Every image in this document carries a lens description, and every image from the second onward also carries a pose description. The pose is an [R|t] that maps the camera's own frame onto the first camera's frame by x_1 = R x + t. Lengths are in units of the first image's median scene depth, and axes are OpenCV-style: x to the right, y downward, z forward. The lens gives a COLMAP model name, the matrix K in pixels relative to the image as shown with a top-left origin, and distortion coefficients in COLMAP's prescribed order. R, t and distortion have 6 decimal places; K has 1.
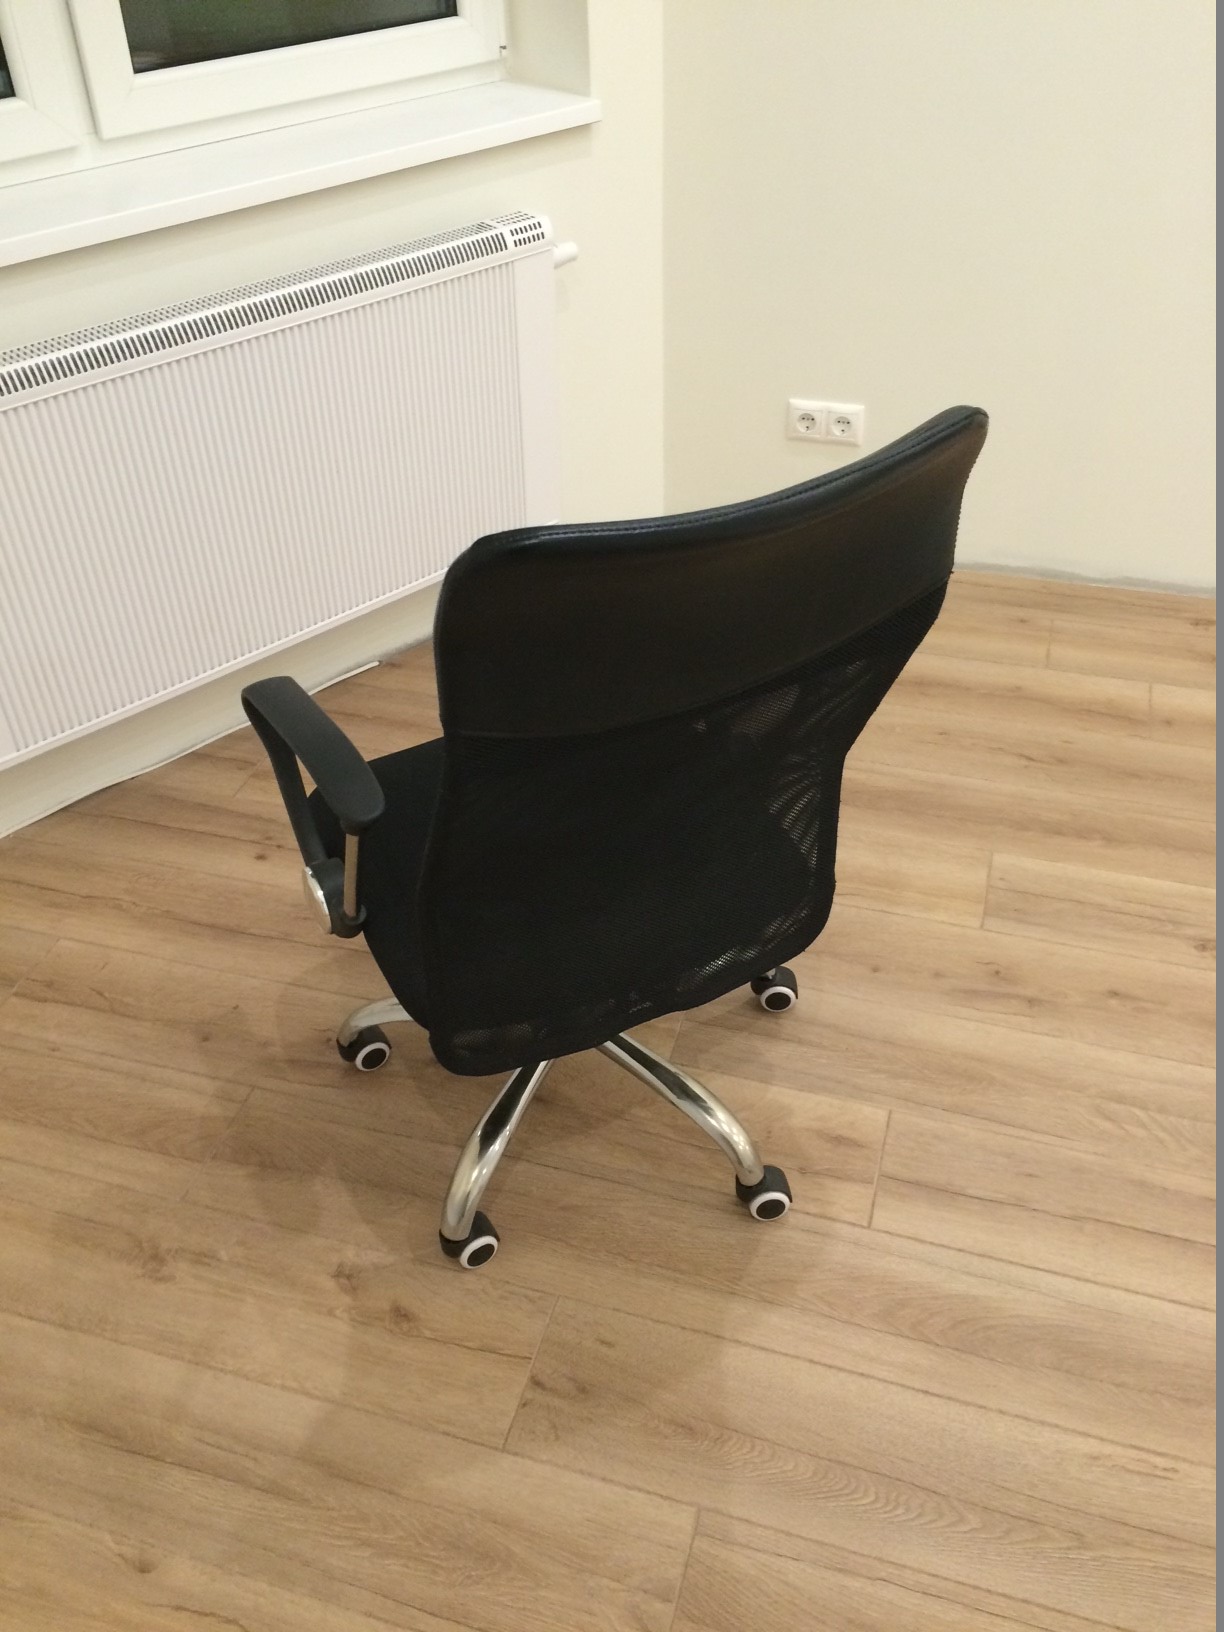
lens RADIAL K [[1399.9, 0, 612.0], [0, 1399.9, 816.0], [0, 0, 1]] dist [0.100002, -0.130036]
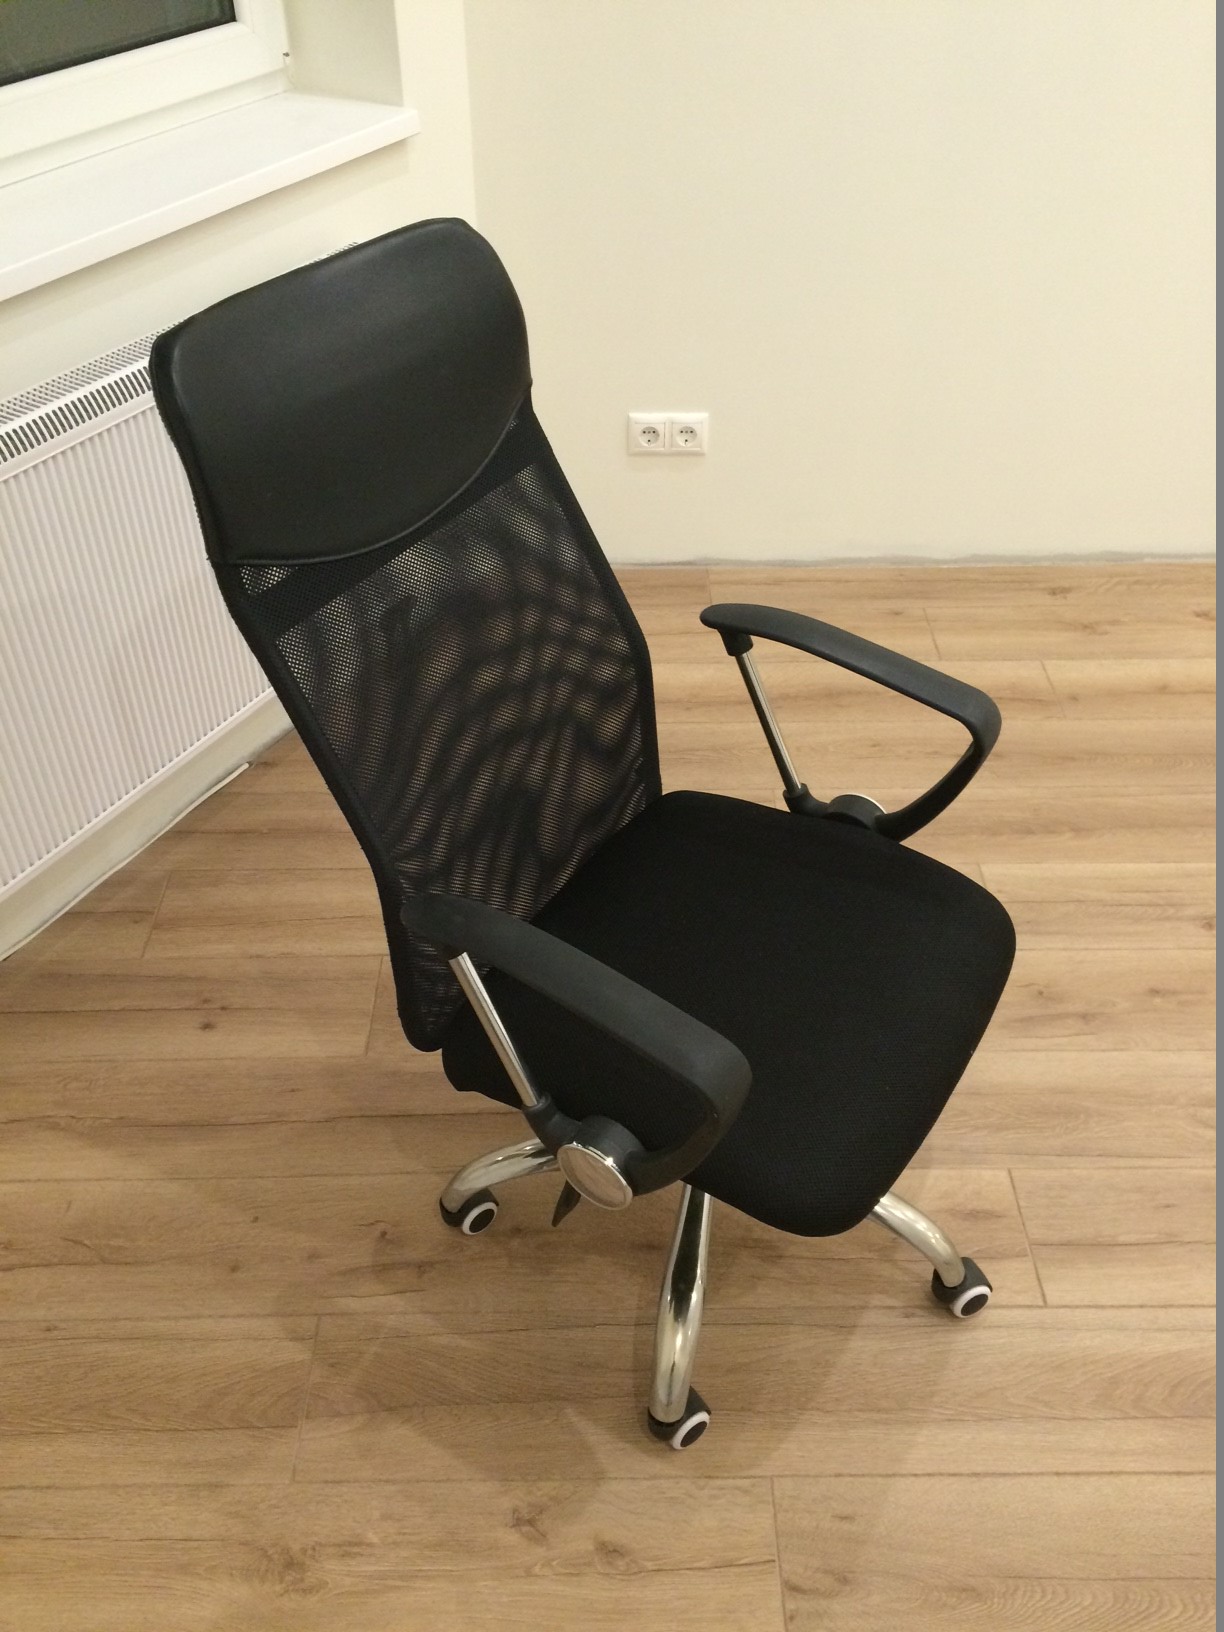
lens RADIAL K [[1399.9, 0, 612.0], [0, 1399.9, 816.0], [0, 0, 1]] dist [0.100002, -0.130036]
pose [[0.954451, -0.174958, 0.241688, -0.237219], [0.169960, 0.984575, 0.041546, -0.106311], [-0.245229, 0.001423, 0.969464, 0.133610]]
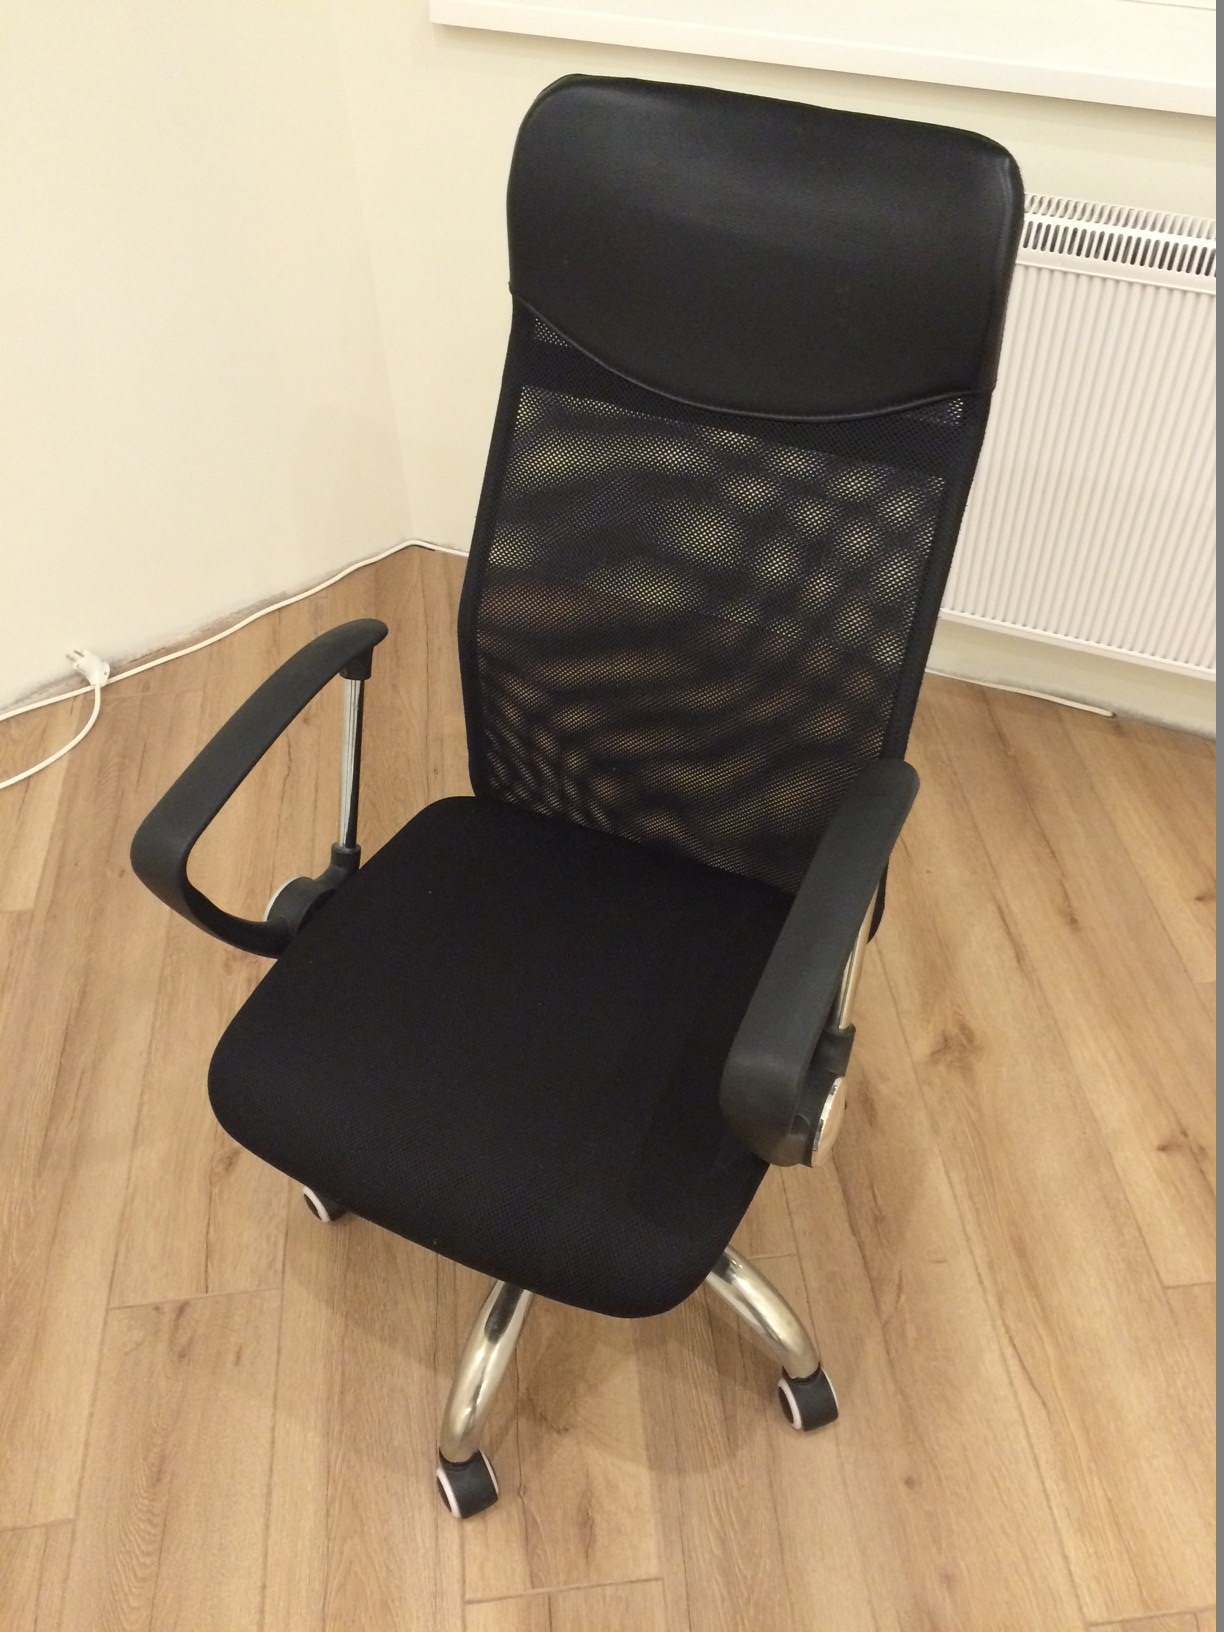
lens RADIAL K [[1399.9, 0, 612.0], [0, 1399.9, 816.0], [0, 0, 1]] dist [0.100002, -0.130036]
pose [[0.385420, 0.672125, -0.632218, 0.369889], [-0.551344, 0.717143, 0.426293, -0.349793], [0.739913, 0.184268, 0.646973, 0.422950]]
